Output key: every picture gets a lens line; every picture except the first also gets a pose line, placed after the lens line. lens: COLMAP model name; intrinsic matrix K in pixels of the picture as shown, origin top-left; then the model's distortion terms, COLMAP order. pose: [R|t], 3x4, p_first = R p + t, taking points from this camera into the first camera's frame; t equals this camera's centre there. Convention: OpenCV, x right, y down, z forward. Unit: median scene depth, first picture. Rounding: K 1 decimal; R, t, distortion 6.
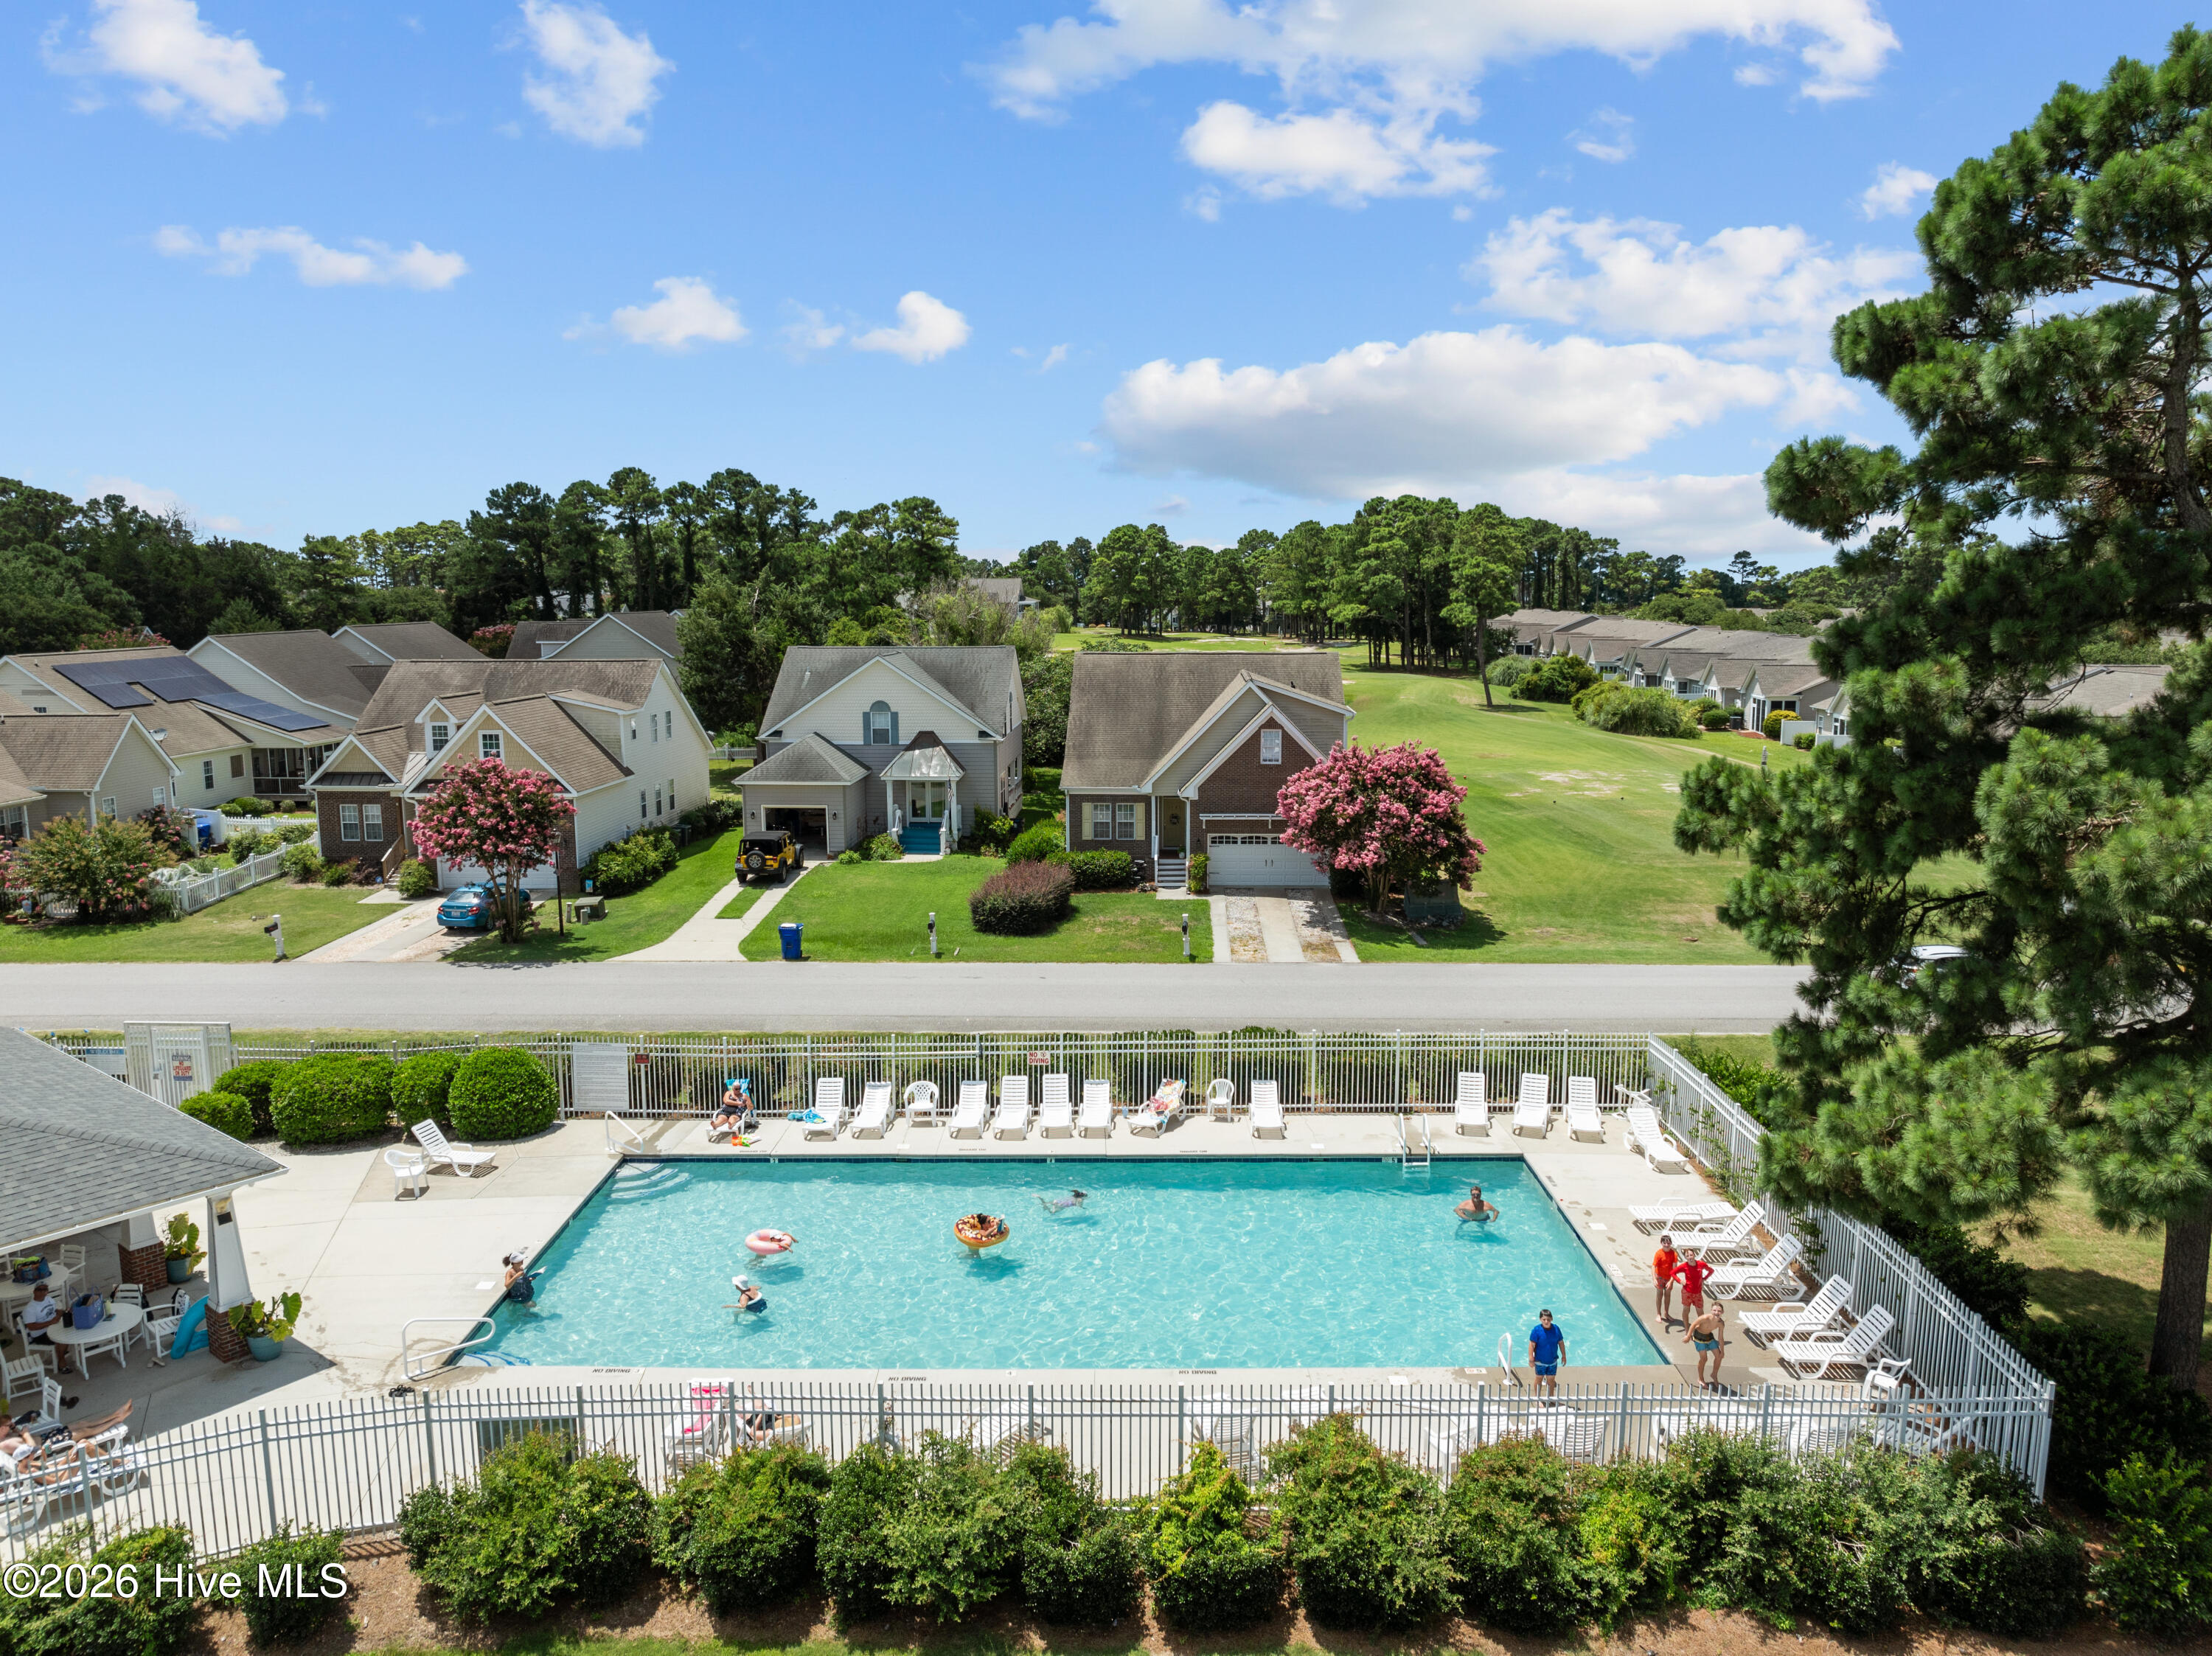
lens RADIAL K [[1562.1, 0, 1106.0], [0, 1562.1, 840.1], [0, 0, 1]] dist [-0.032093, 0.002617]
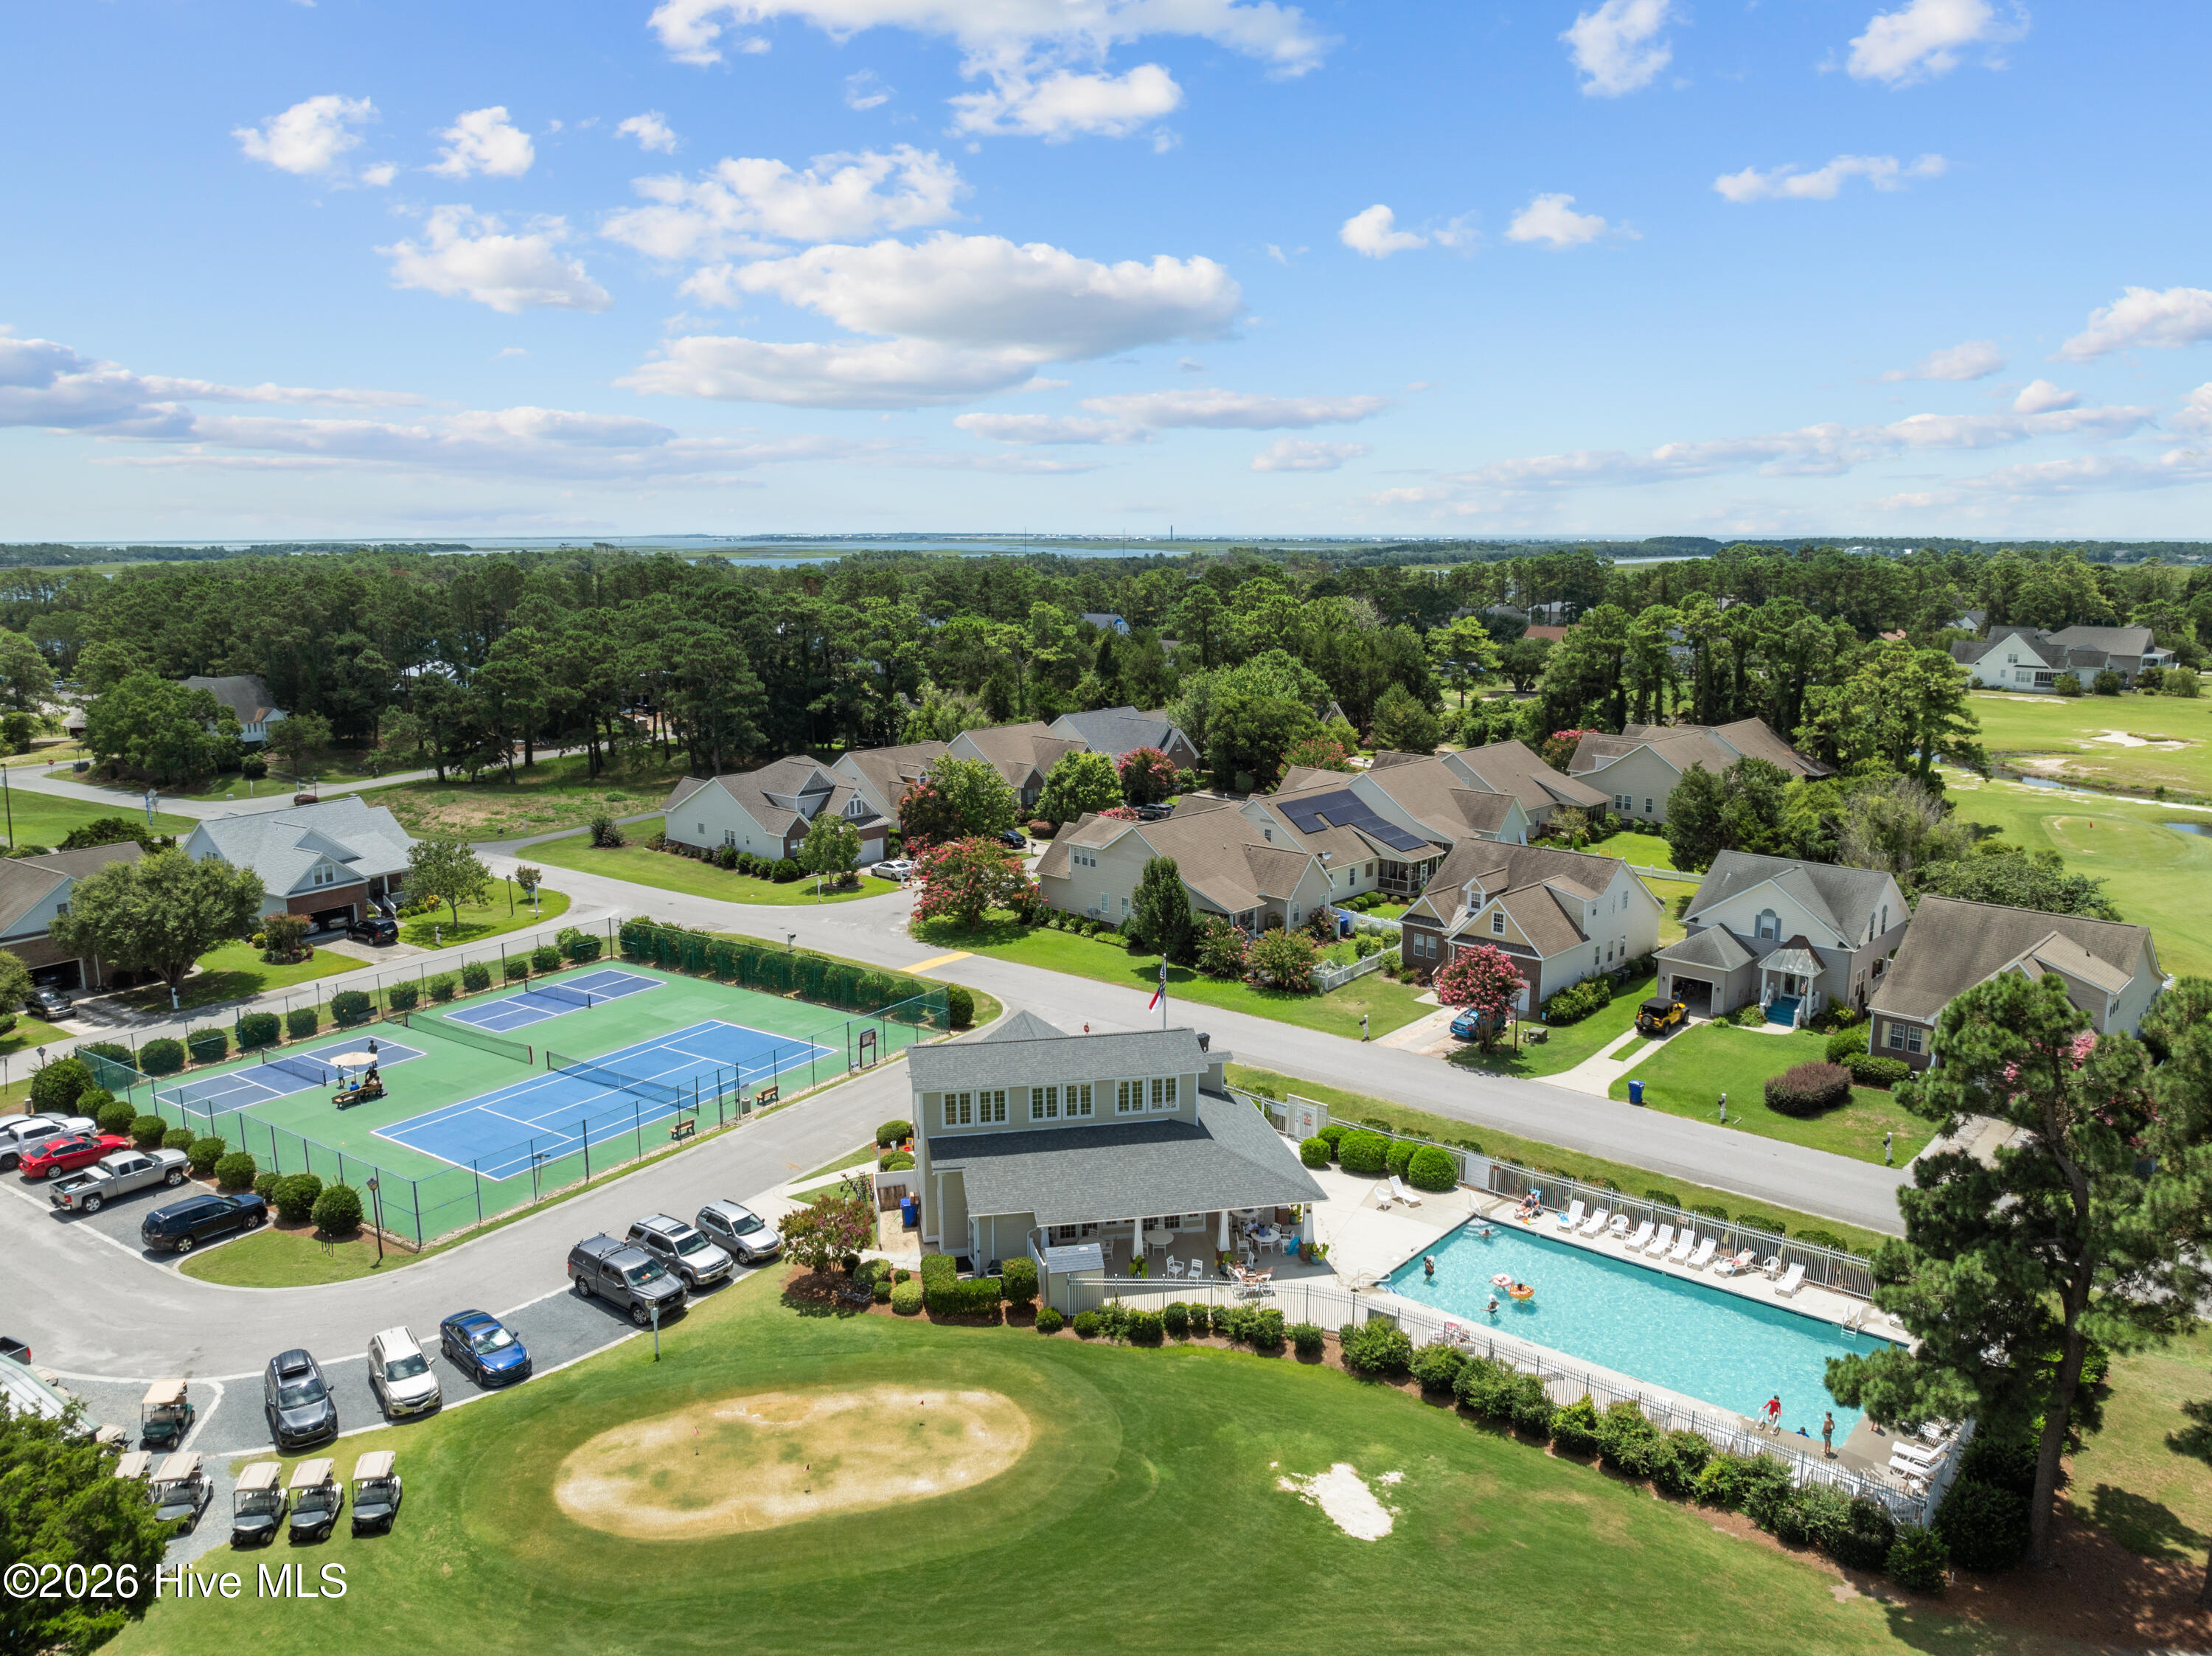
lens RADIAL K [[1562.1, 0, 1108.2], [0, 1562.1, 824.1], [0, 0, 1]] dist [-0.032093, 0.002617]
pose [[0.762481, 0.117333, -0.636283, 0.316349], [-0.099588, 0.992983, 0.063771, -0.217544], [0.639301, 0.014742, 0.768815, -0.516220]]
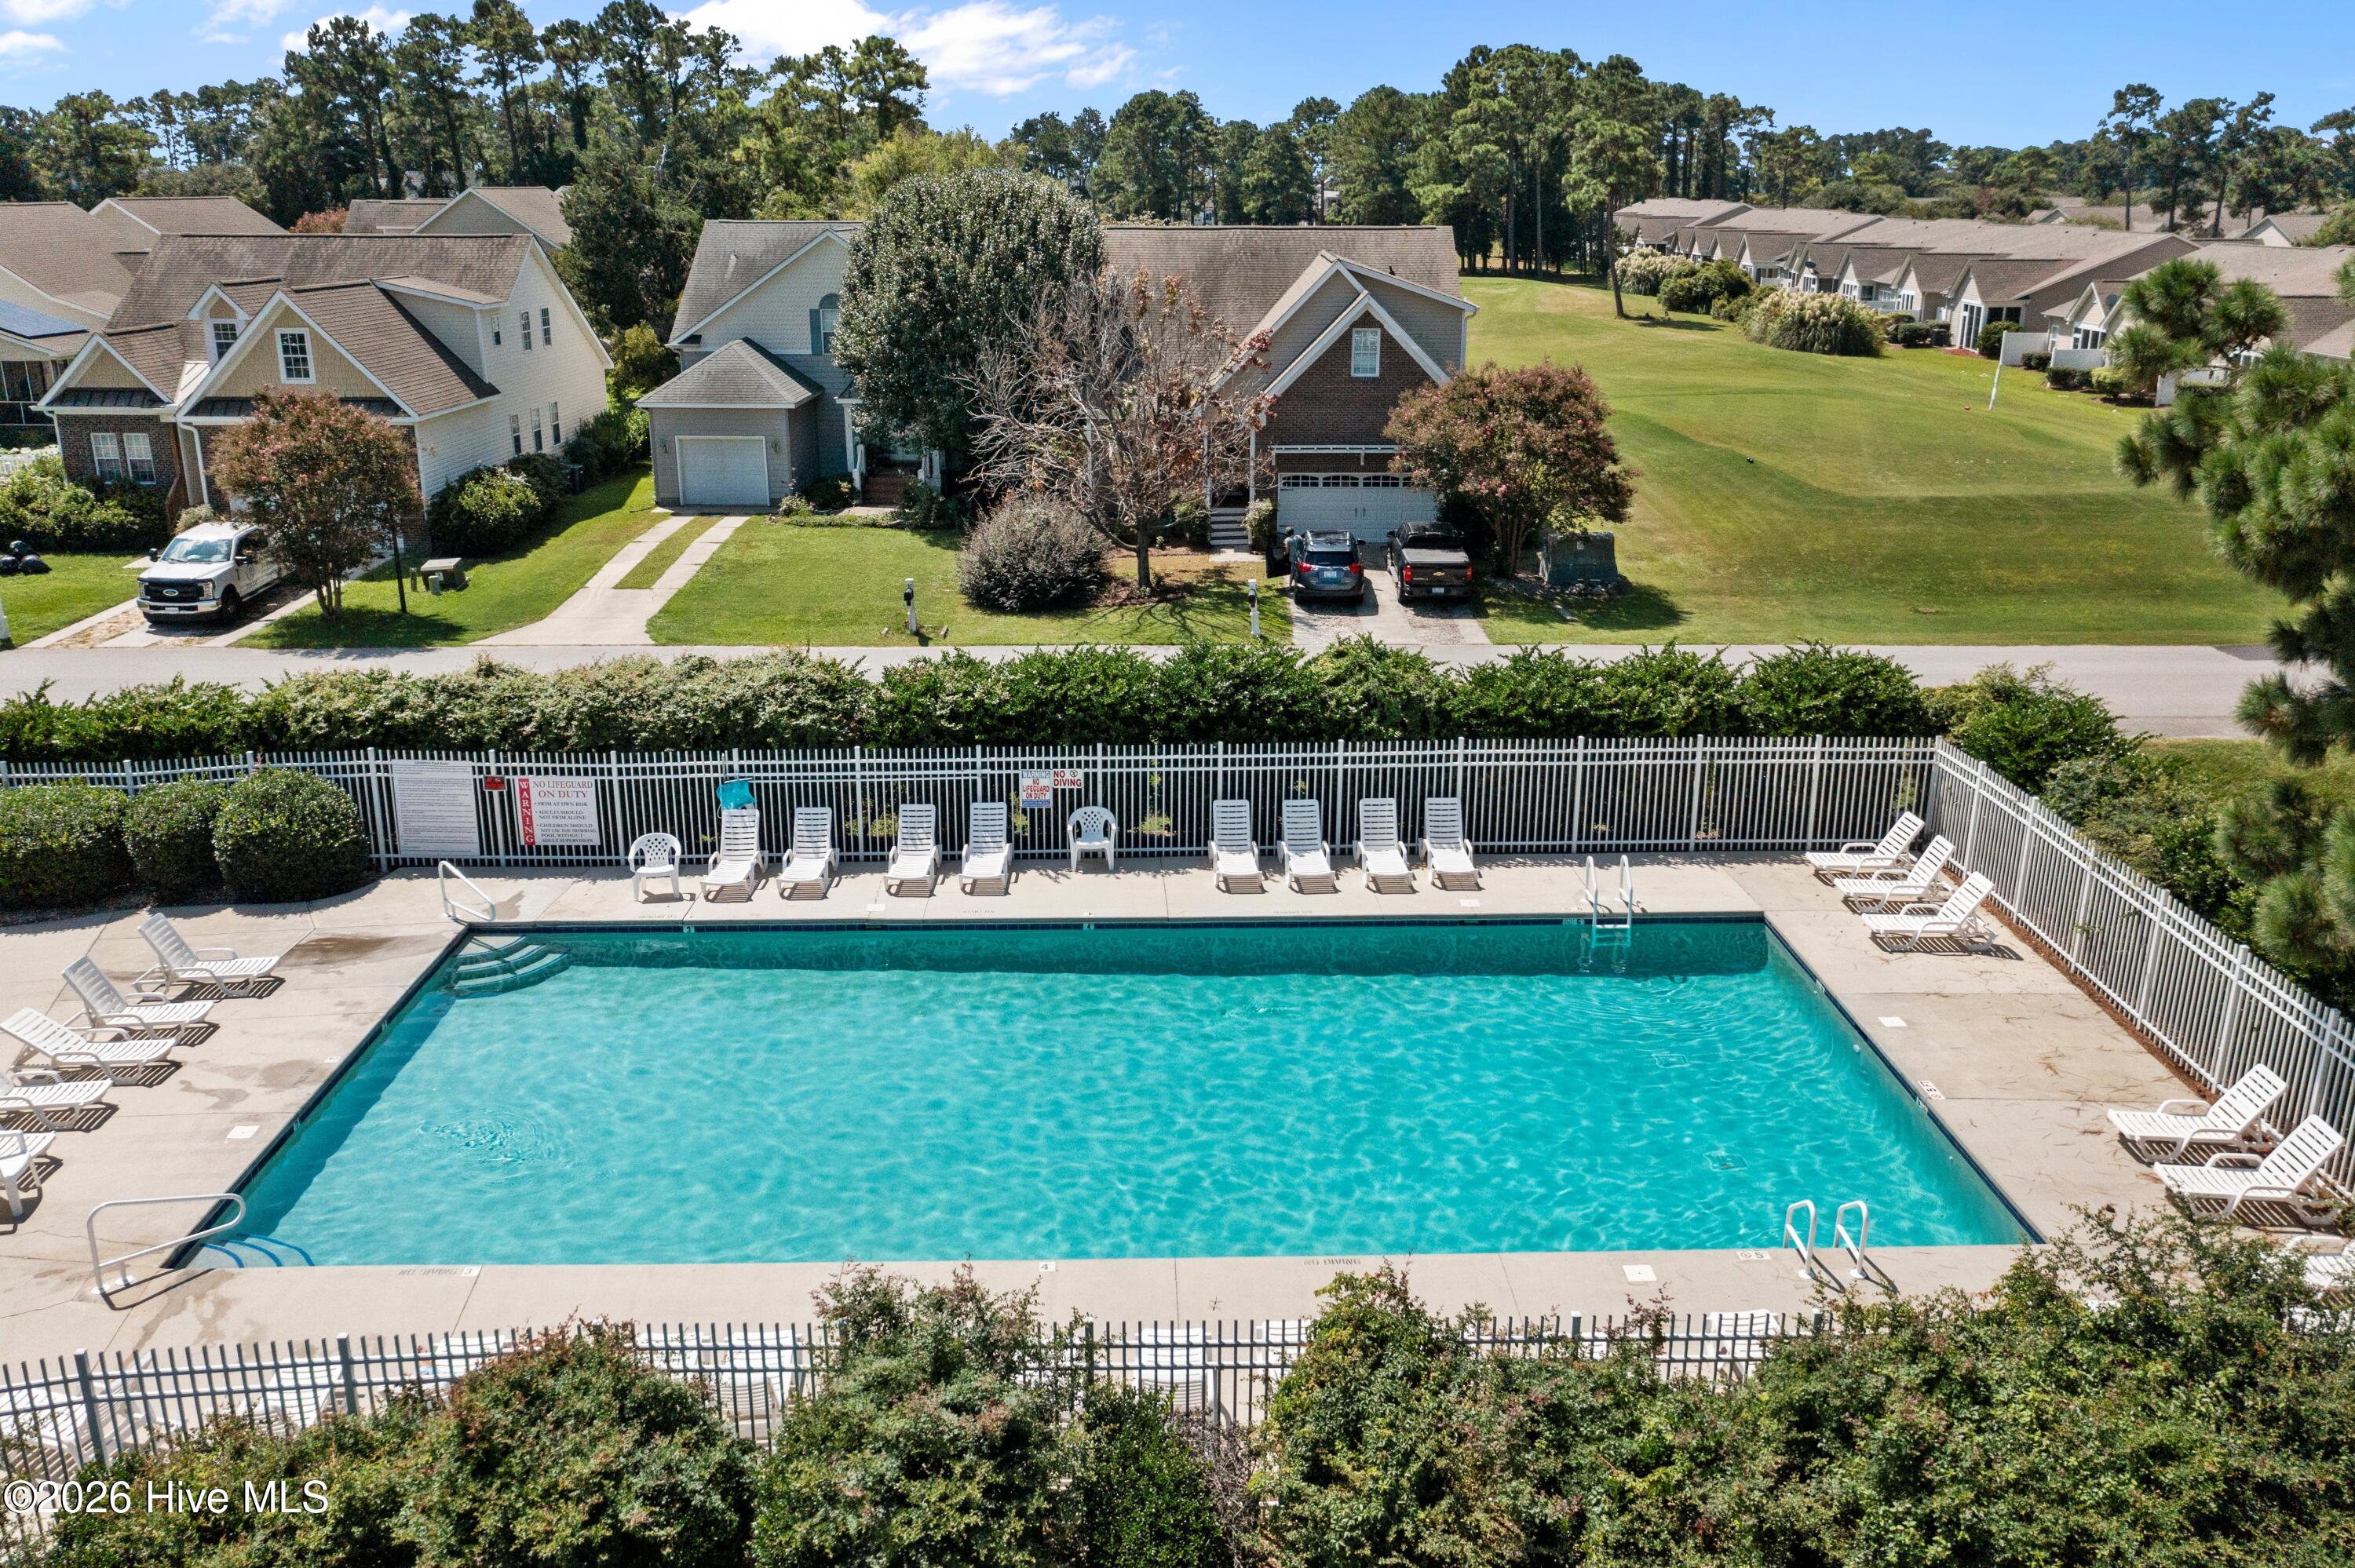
lens RADIAL K [[1874.3, 0, 1182.5], [0, 1874.3, 786.3], [0, 0, 1]] dist [-0.004258, -0.003783]
pose [[0.999468, -0.005842, 0.032076, -0.010082], [0.000929, 0.988518, 0.151099, 0.008485], [-0.032590, -0.150989, 0.987998, 0.089379]]
